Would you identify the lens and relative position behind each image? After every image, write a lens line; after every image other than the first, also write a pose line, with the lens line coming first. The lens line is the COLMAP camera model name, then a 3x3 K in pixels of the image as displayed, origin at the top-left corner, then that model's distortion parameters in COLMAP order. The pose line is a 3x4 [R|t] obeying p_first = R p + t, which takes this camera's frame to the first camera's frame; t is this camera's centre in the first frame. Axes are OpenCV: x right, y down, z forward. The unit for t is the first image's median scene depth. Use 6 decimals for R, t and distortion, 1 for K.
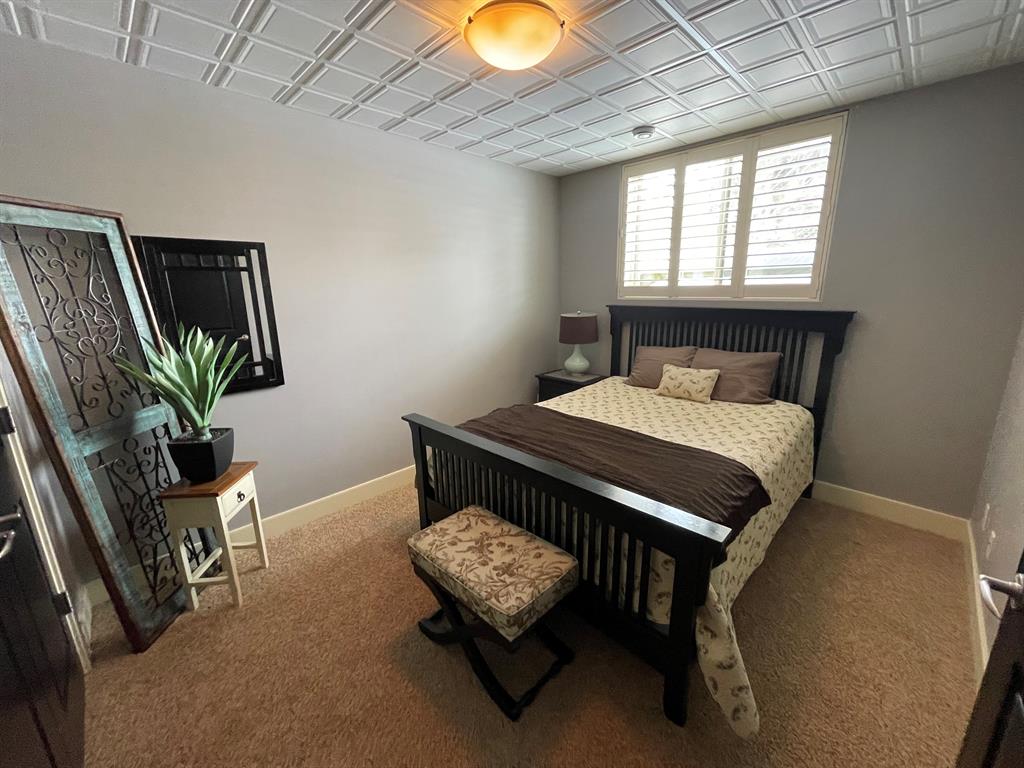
lens RADIAL K [[414.5, 0, 508.6], [0, 414.5, 381.9], [0, 0, 1]] dist [0.007025, 0.000542]
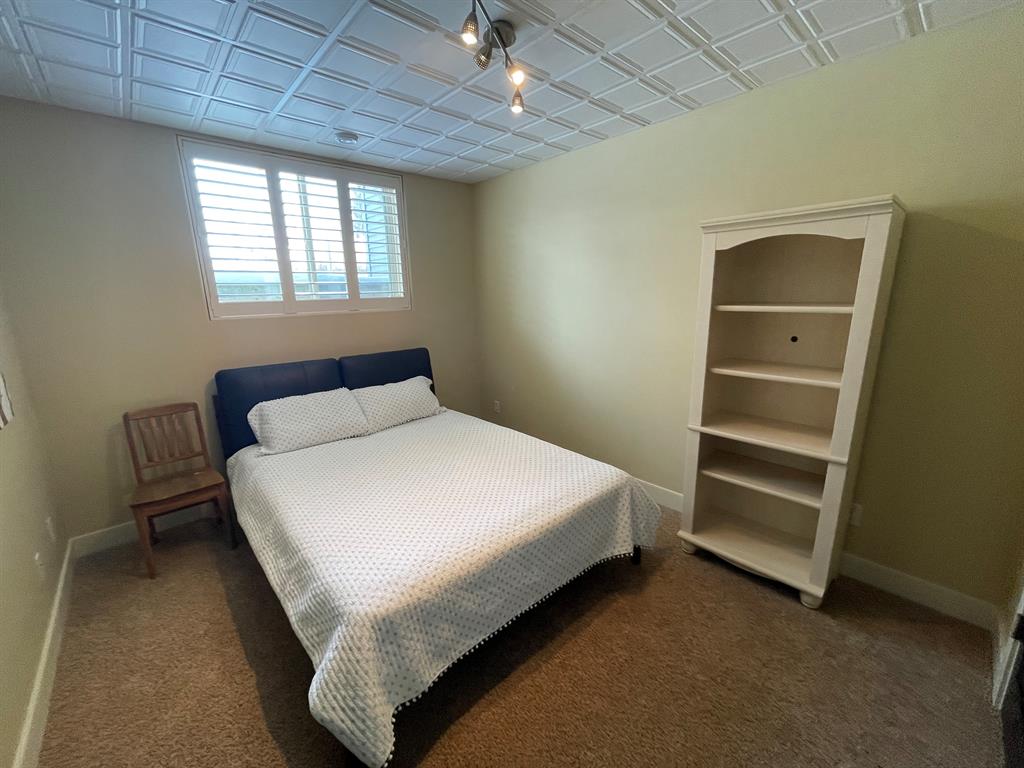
lens RADIAL K [[414.5, 0, 507.6], [0, 414.5, 386.7], [0, 0, 1]] dist [0.007025, 0.000542]
pose [[0.048568, -0.209857, 0.976525, -0.631087], [0.257393, 0.947288, 0.190773, -0.130322], [-0.965085, 0.242086, 0.100023, 0.613484]]
